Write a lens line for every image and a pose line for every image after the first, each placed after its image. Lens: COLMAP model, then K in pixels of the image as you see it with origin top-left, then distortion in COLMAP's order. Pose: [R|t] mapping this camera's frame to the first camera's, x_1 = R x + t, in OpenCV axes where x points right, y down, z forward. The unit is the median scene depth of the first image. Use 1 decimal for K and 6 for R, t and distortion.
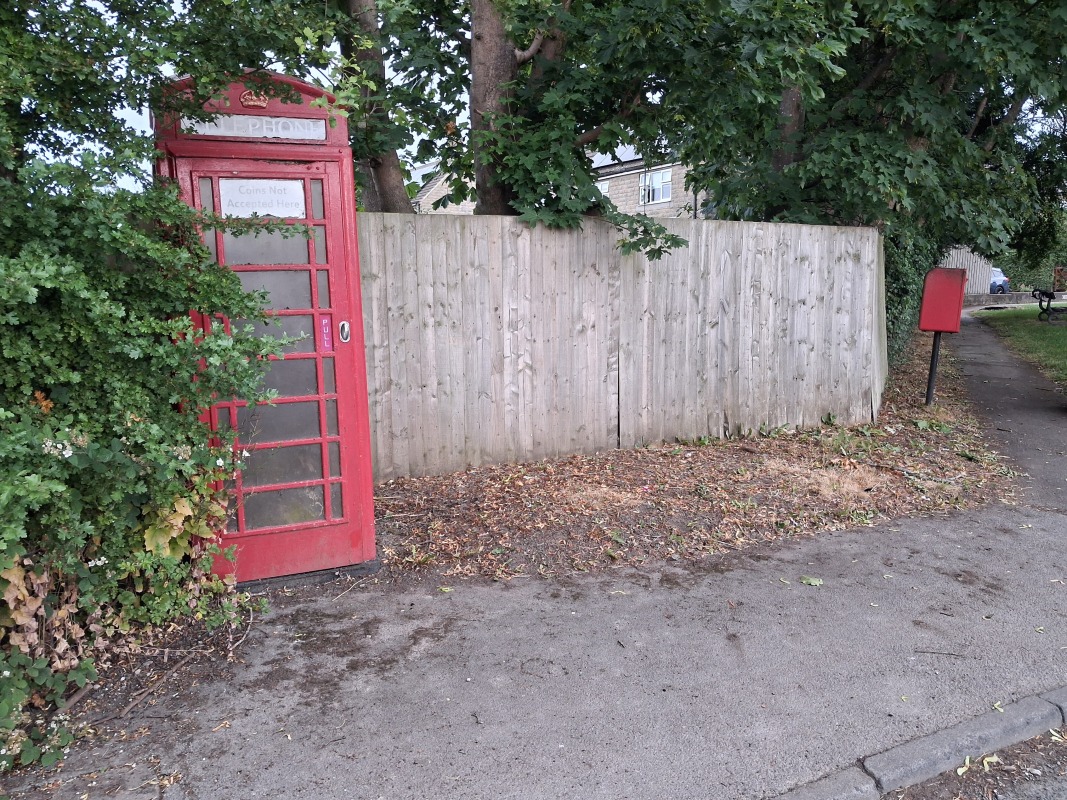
lens RADIAL K [[849.0, 0, 552.5], [0, 849.0, 397.4], [0, 0, 1]] dist [0.155624, -0.399389]
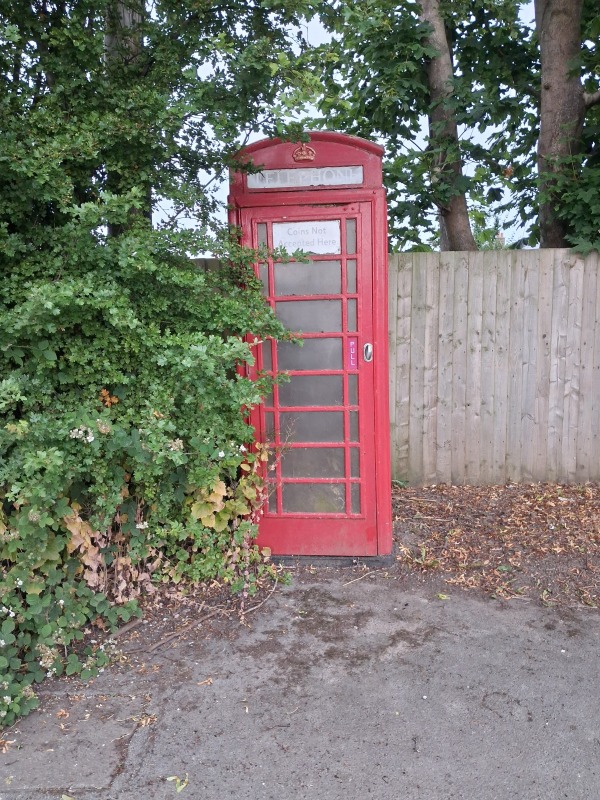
lens RADIAL K [[636.6, 0, 298.6], [0, 636.6, 408.1], [0, 0, 1]] dist [0.155624, -0.399389]
pose [[0.867525, 0.060166, -0.493741, 0.095211], [-0.063037, 0.997952, 0.010849, -0.005195], [0.493382, 0.021713, 0.869542, 0.202974]]
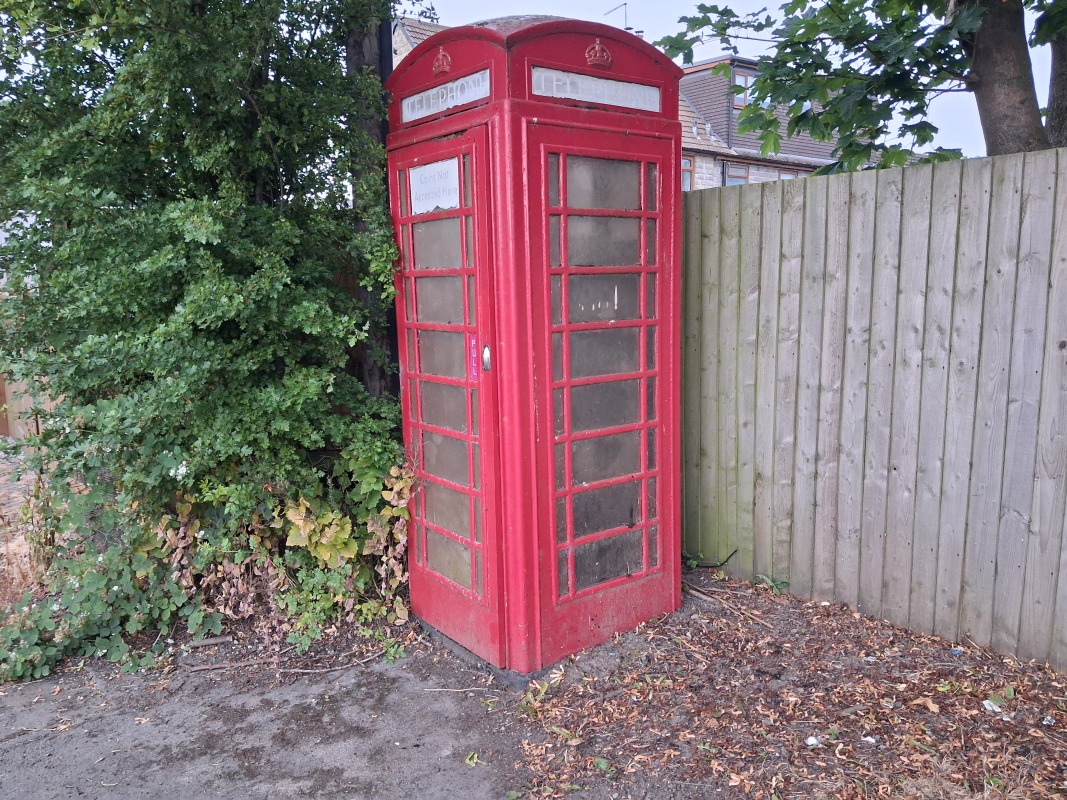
lens RADIAL K [[866.9, 0, 550.7], [0, 866.9, 398.8], [0, 0, 1]] dist [0.000123, -0.001693]
pose [[0.219808, 0.144748, -0.964745, 0.462746], [-0.133890, 0.984049, 0.117139, -0.125615], [0.966312, 0.103421, 0.235682, 0.828218]]
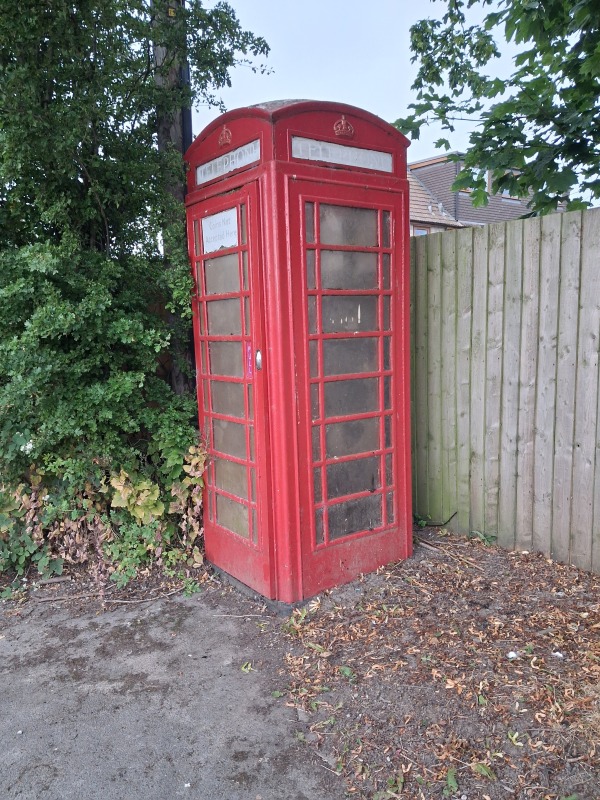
lens RADIAL K [[650.0, 0, 300.0], [0, 650.0, 400.0], [0, 0, 1]] dist [0.000123, -0.001693]
pose [[0.183509, 0.125652, -0.974954, 0.452665], [-0.125478, 0.986678, 0.103545, -0.103572], [0.974977, 0.103334, 0.196830, 0.851252]]
